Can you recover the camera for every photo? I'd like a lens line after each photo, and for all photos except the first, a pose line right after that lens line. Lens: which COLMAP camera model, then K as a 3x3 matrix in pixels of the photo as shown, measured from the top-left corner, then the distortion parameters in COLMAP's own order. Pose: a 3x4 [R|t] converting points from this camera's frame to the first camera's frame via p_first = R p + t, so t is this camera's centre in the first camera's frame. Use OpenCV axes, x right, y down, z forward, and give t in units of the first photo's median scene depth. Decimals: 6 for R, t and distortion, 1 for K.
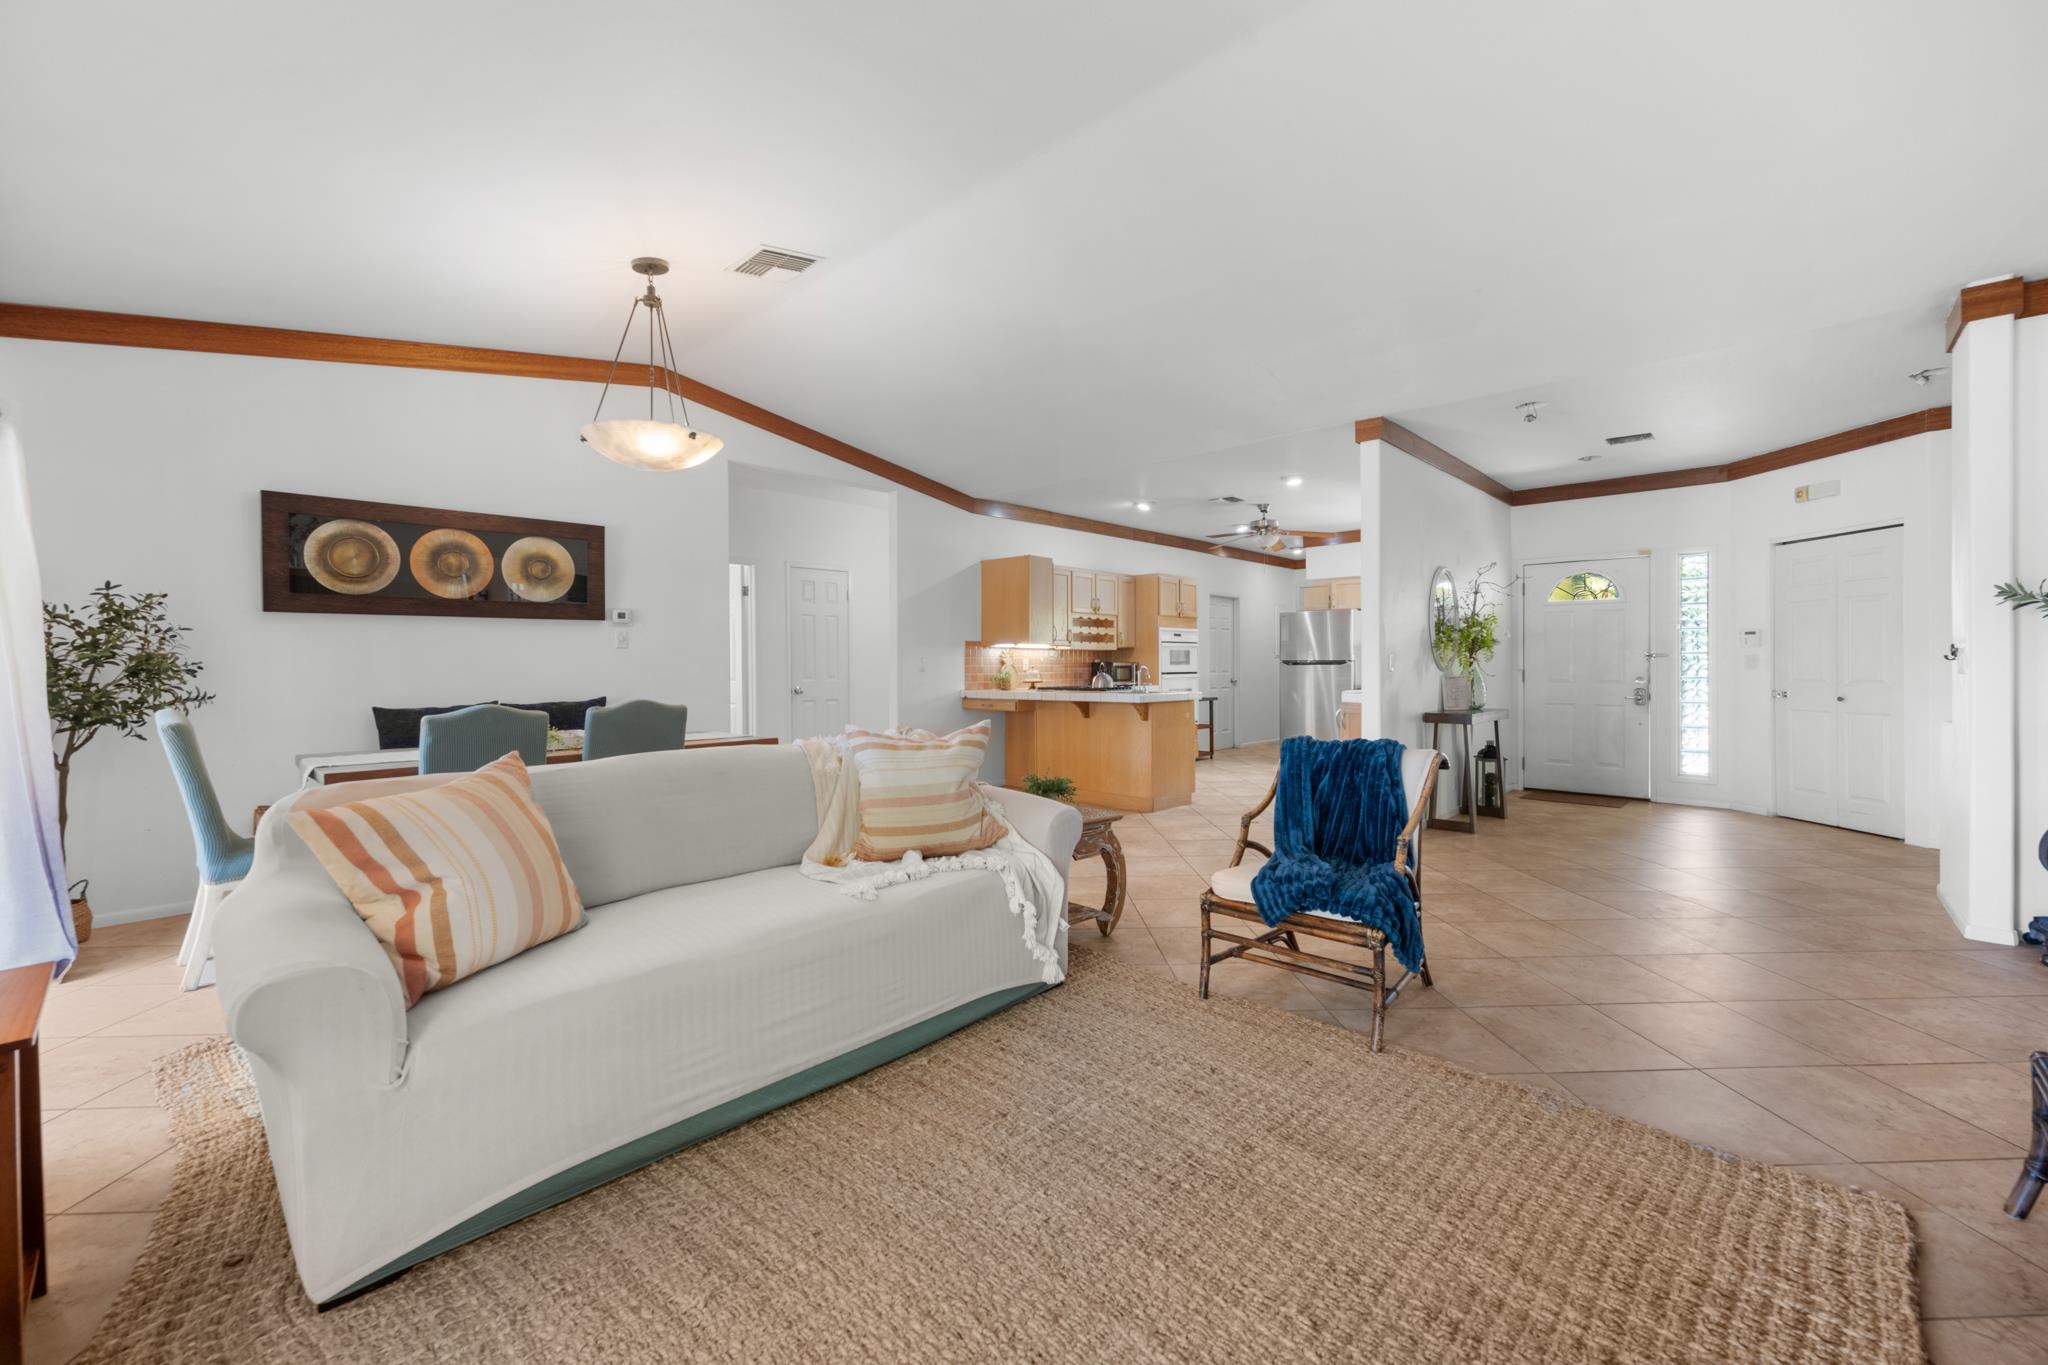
lens RADIAL K [[819.4, 0, 1017.4], [0, 819.4, 676.0], [0, 0, 1]] dist [0.000453, 0.000140]
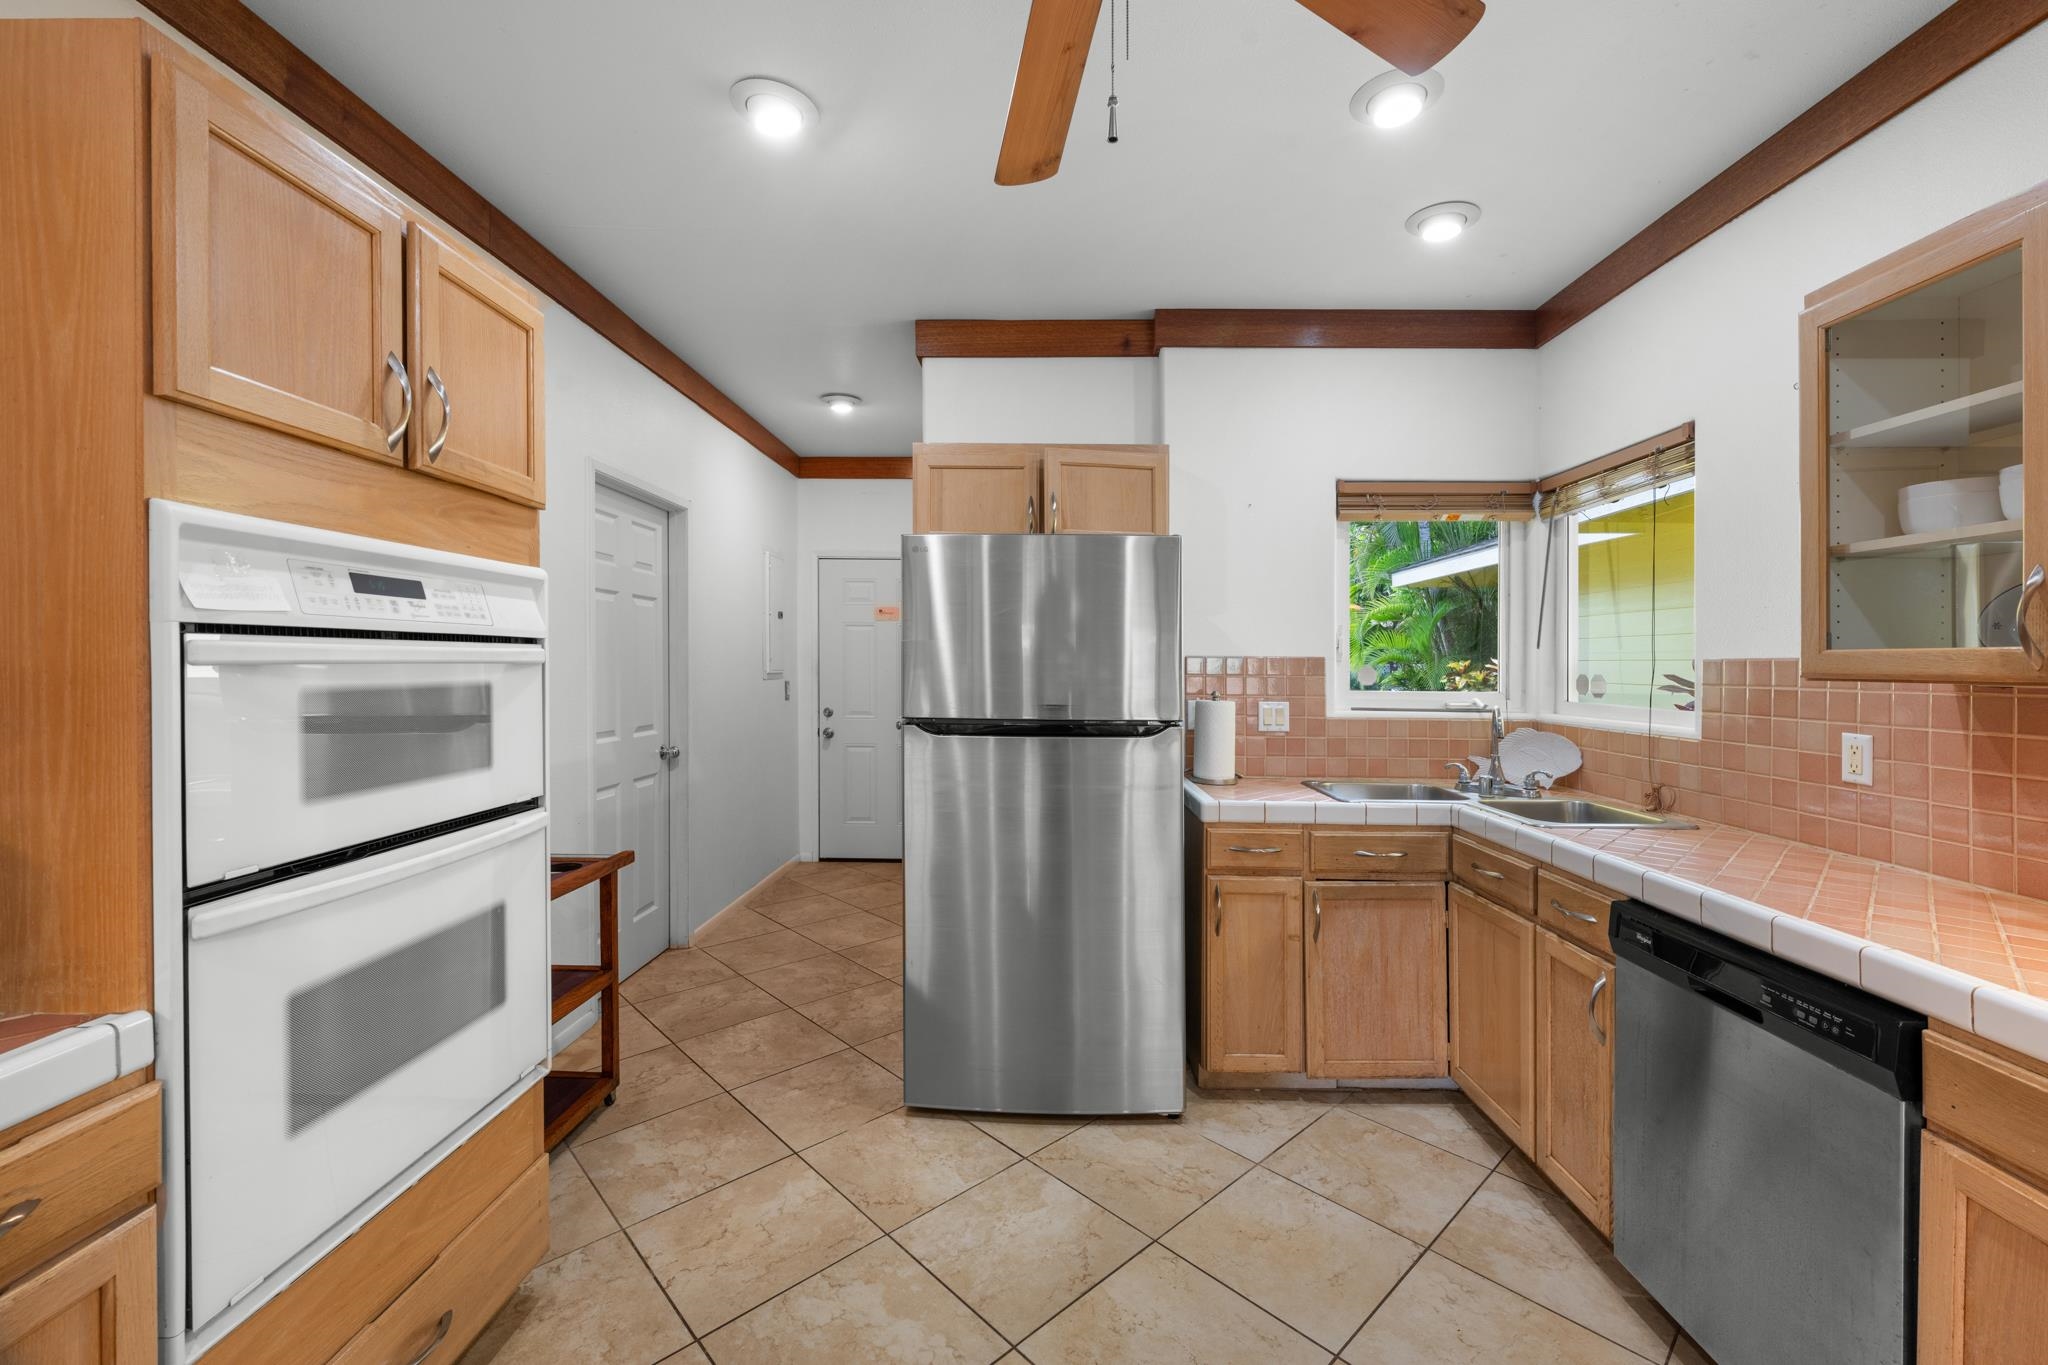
lens RADIAL K [[834.5, 0, 1039.7], [0, 834.5, 664.3], [0, 0, 1]] dist [0.000326, 0.000124]
pose [[0.732925, 0.007580, 0.680268, 0.194297], [-0.002073, 0.999958, -0.008909, -0.037490], [-0.680307, 0.005119, 0.732910, 0.878632]]
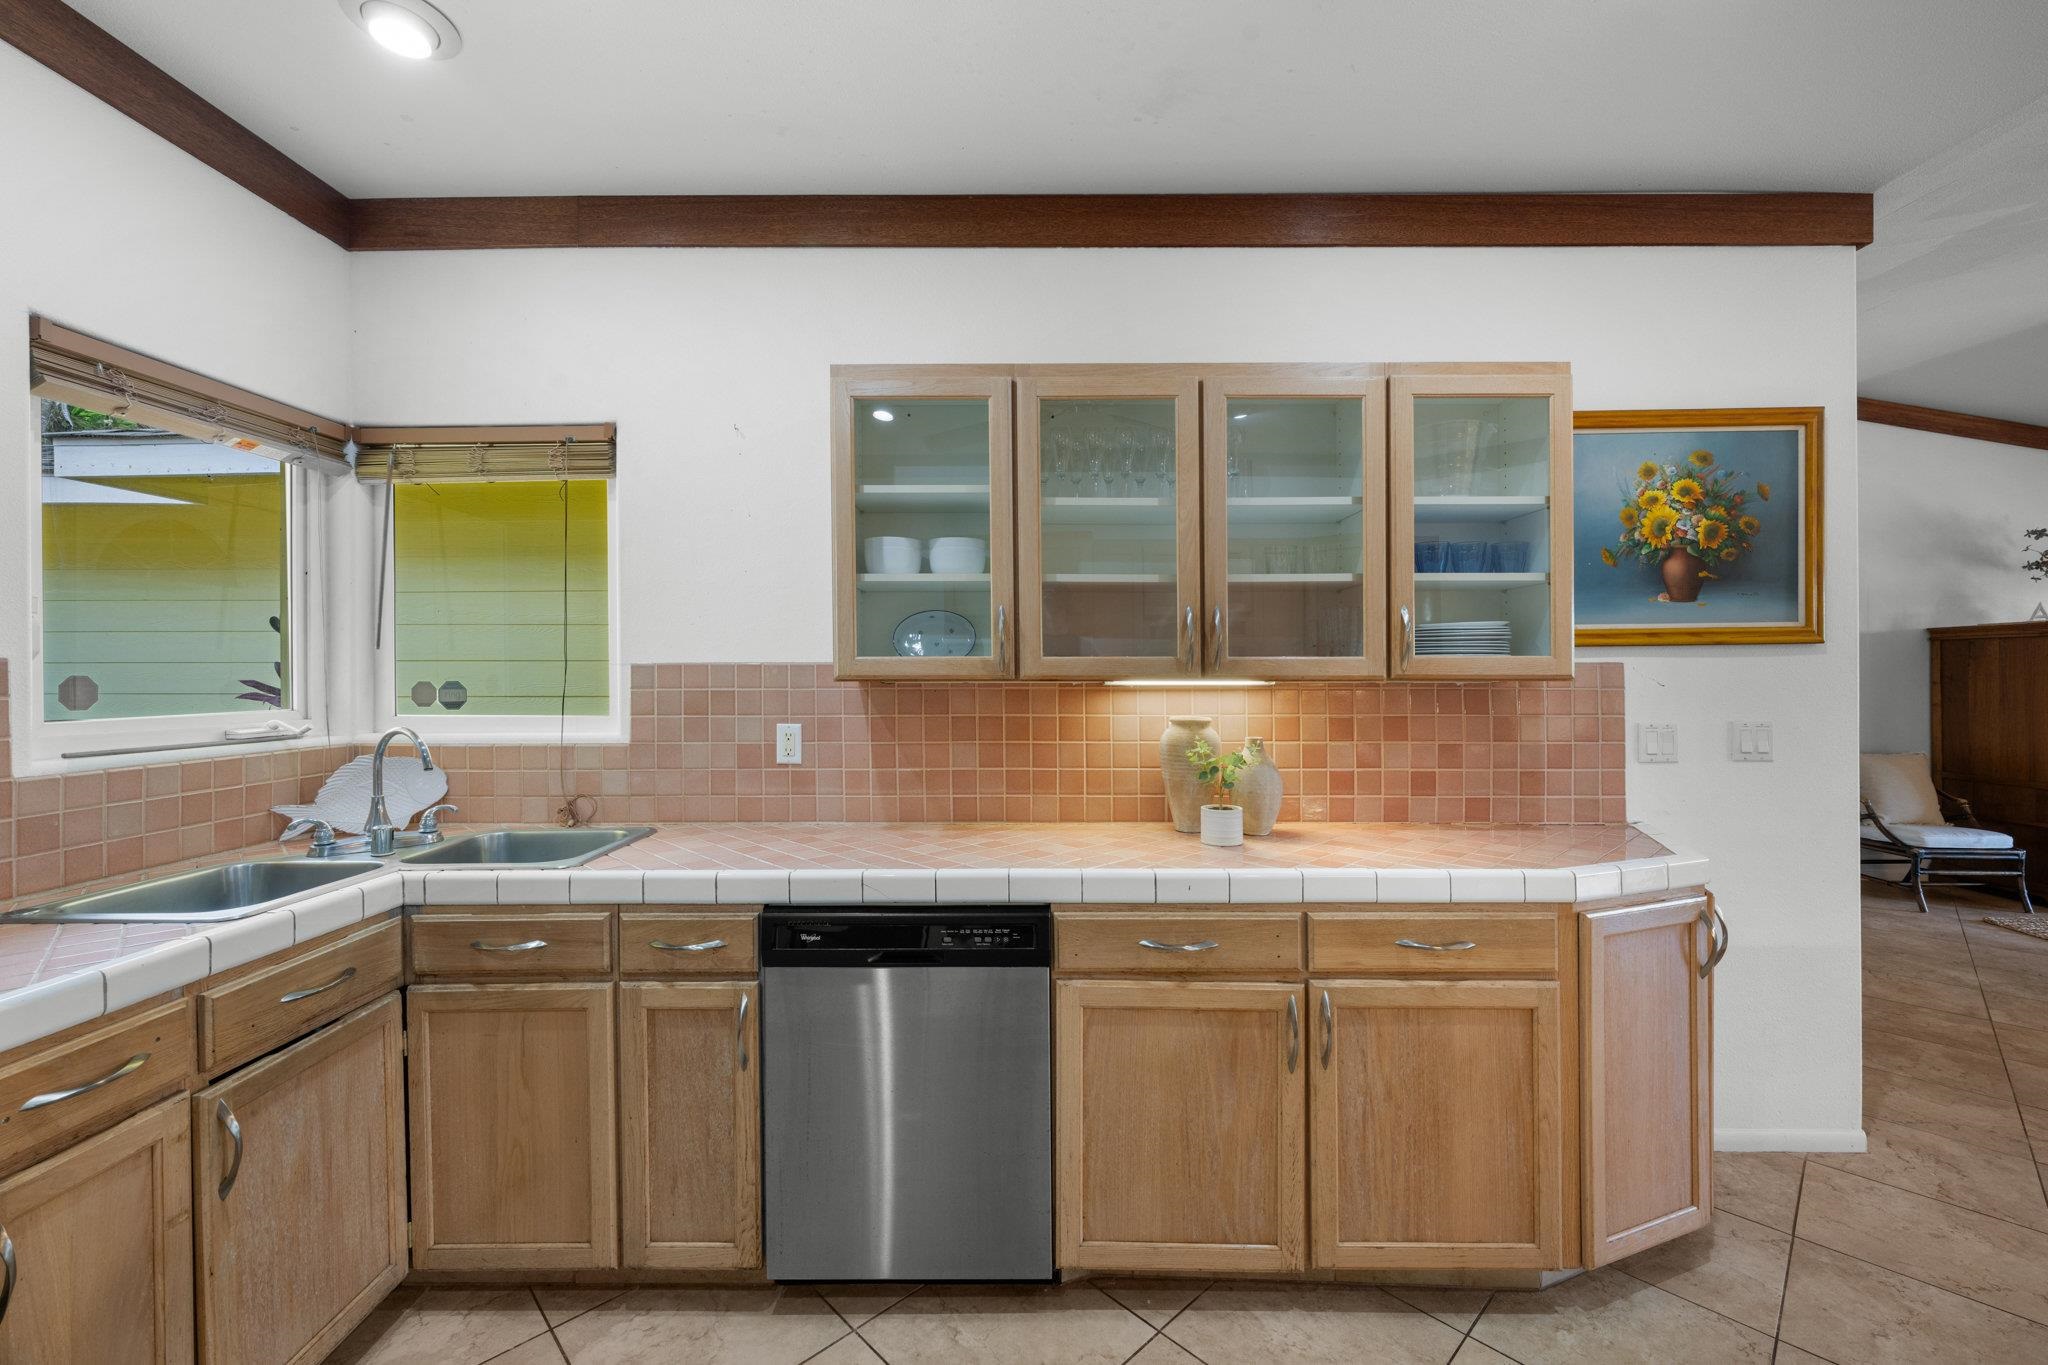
lens RADIAL K [[834.5, 0, 1039.7], [0, 834.5, 664.3], [0, 0, 1]] dist [0.000326, 0.000124]
pose [[-0.686364, 0.009702, 0.727193, 0.250435], [0.012886, 0.999916, -0.001178, -0.039895], [-0.727144, 0.008562, -0.686432, 1.030461]]
